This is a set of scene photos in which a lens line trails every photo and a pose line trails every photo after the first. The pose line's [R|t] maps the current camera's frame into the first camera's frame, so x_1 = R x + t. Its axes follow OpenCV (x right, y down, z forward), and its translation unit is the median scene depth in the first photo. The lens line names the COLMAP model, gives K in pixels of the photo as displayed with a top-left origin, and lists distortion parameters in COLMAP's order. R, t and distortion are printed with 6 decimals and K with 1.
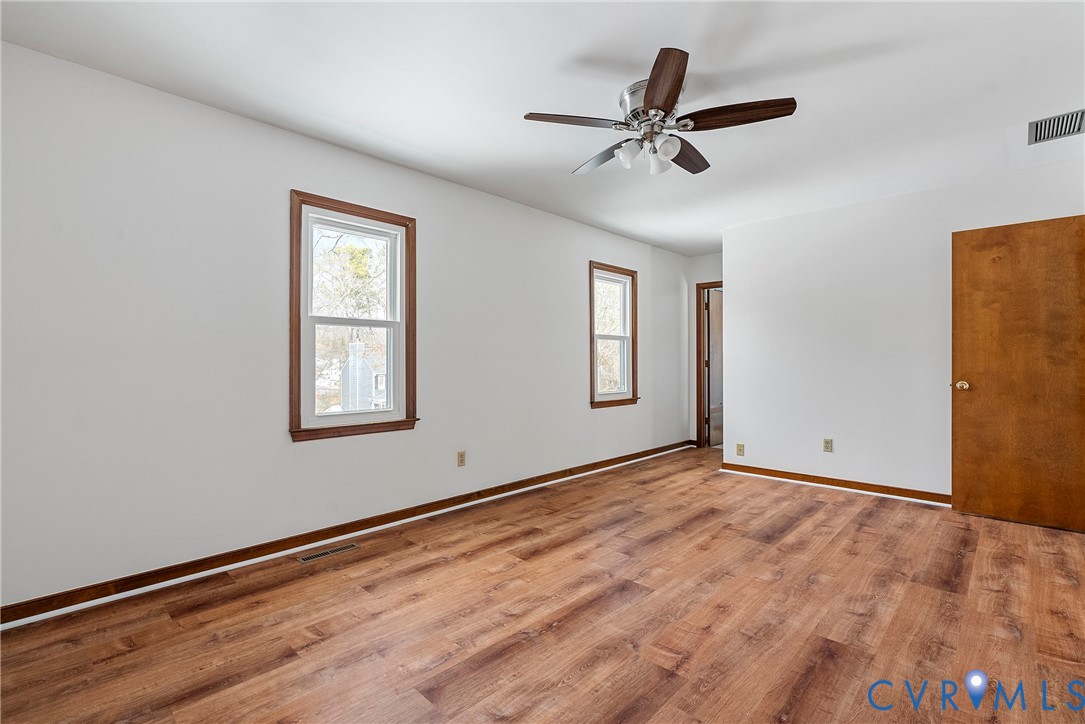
lens RADIAL K [[492.7, 0, 545.1], [0, 492.7, 350.6], [0, 0, 1]] dist [-0.008944, 0.003147]
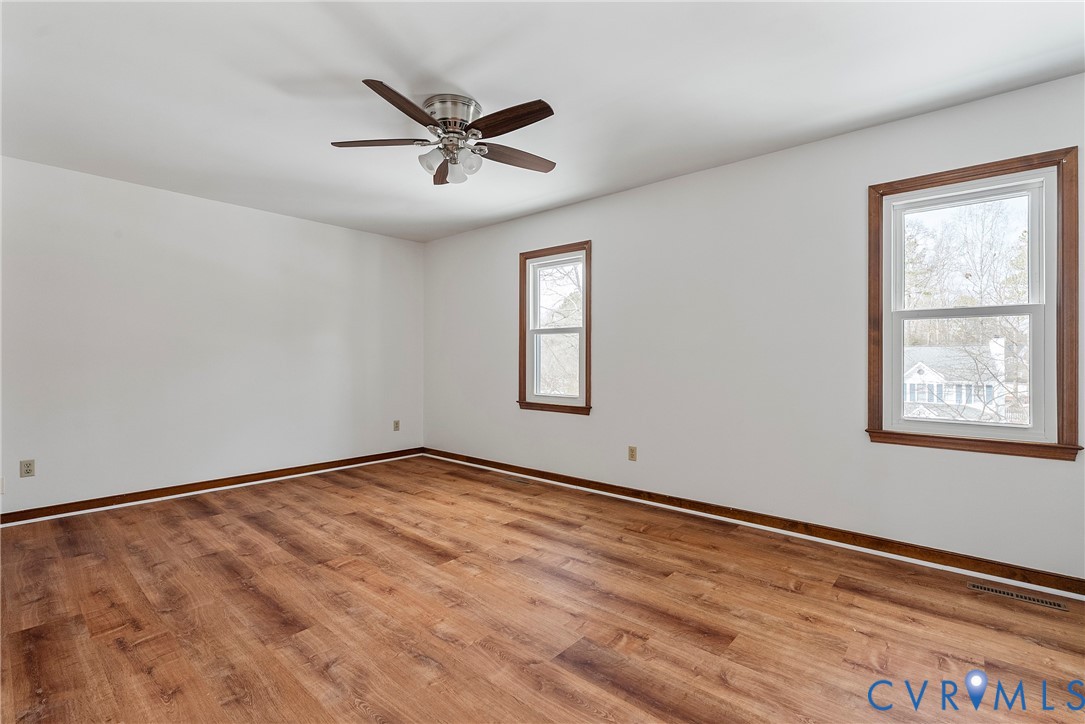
lens RADIAL K [[492.7, 0, 541.9], [0, 492.7, 359.8], [0, 0, 1]] dist [-0.008944, 0.003147]
pose [[0.039628, 0.004744, -0.999203, 1.161614], [0.022068, 0.999741, 0.005622, 0.015553], [0.998971, -0.022273, 0.039513, 1.045800]]
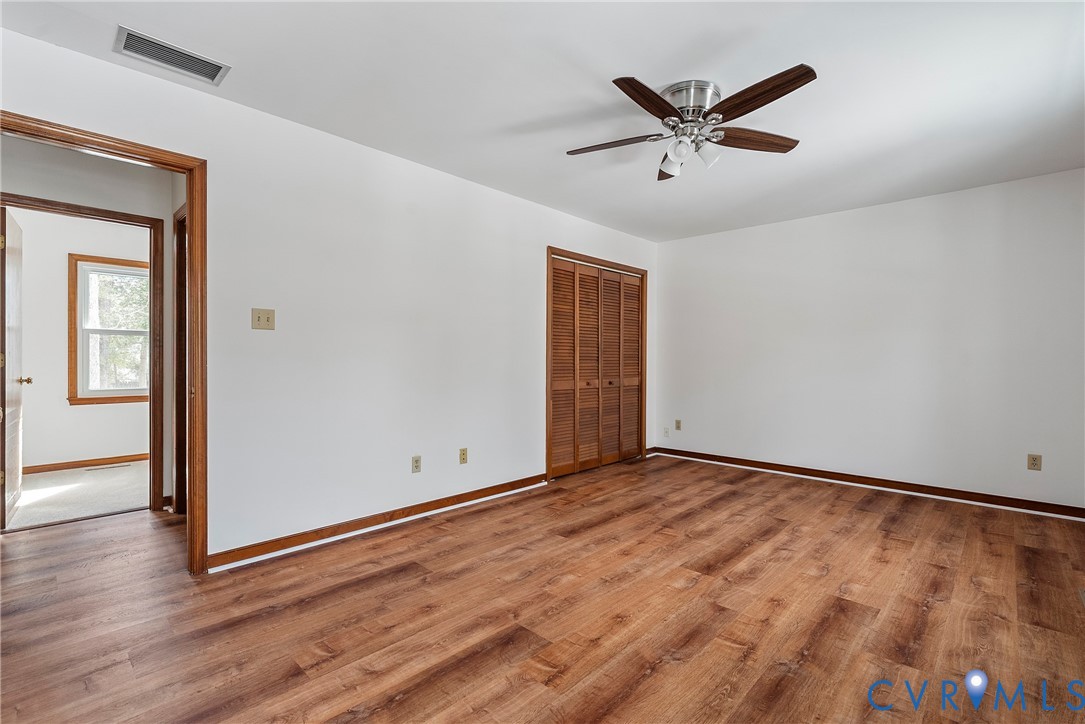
lens RADIAL K [[492.7, 0, 538.6], [0, 492.7, 358.4], [0, 0, 1]] dist [-0.008944, 0.003147]
pose [[-0.999980, -0.003565, 0.005295, 0.464549], [-0.003679, 0.999759, -0.021650, 0.037592], [-0.005217, -0.021670, -0.999752, 1.833806]]
